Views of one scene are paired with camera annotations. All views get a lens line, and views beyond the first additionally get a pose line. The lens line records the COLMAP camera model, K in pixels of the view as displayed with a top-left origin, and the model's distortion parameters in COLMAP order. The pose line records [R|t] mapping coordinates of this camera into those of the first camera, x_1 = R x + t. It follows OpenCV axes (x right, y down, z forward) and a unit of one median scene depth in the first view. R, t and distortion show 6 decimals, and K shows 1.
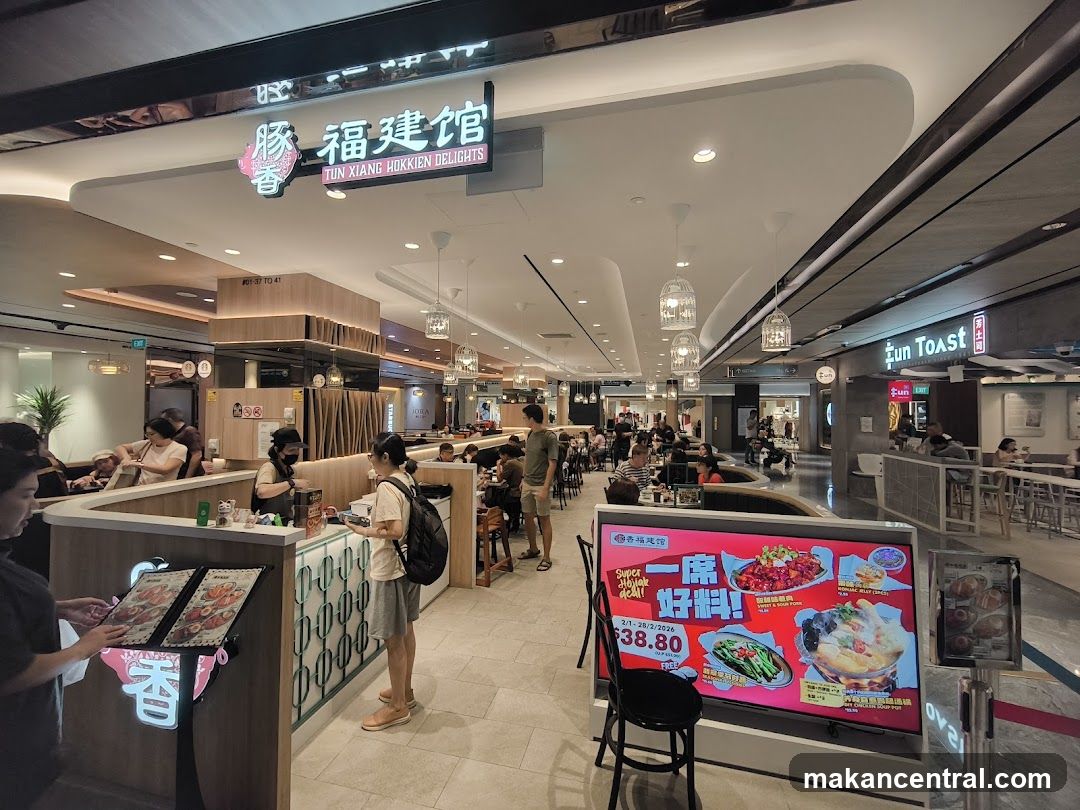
lens RADIAL K [[452.2, 0, 538.9], [0, 452.2, 396.3], [0, 0, 1]] dist [-0.018139, 0.001414]
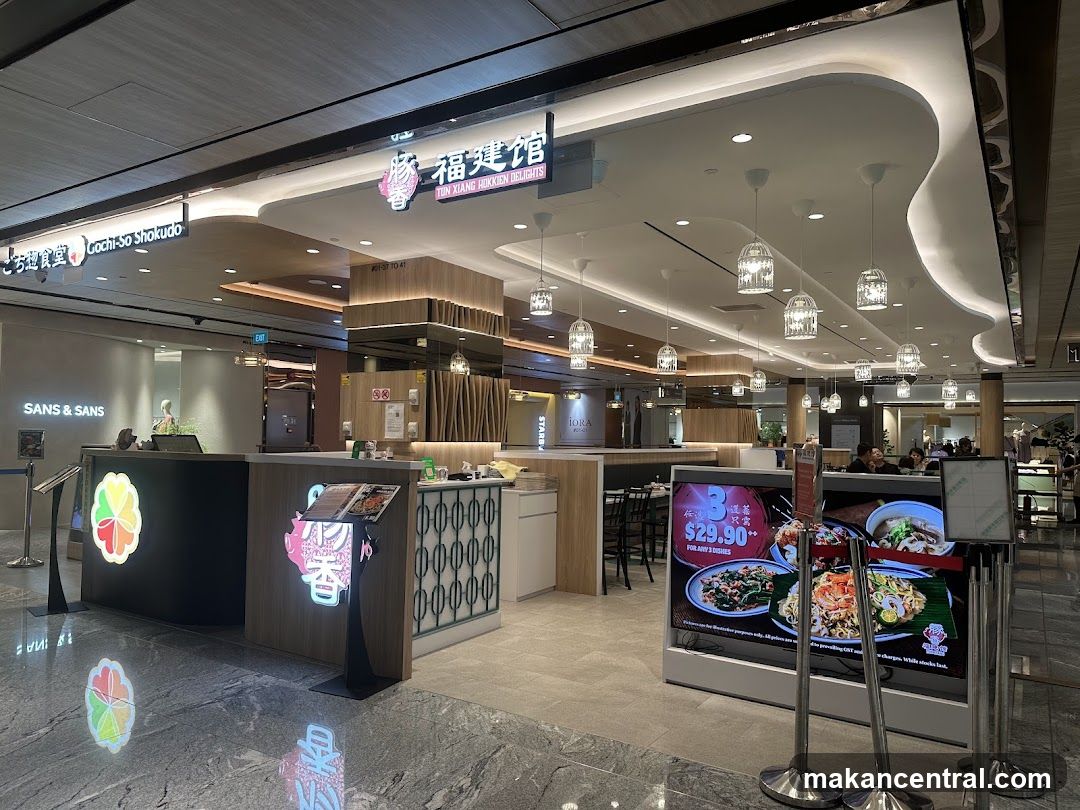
lens RADIAL K [[735.2, 0, 542.0], [0, 735.2, 411.9], [0, 0, 1]] dist [0.007977, -0.000167]
pose [[0.944637, -0.000697, -0.328115, 0.518016], [-0.001138, 0.999985, -0.005399, 0.163182], [0.328114, 0.005474, 0.944622, -0.929079]]
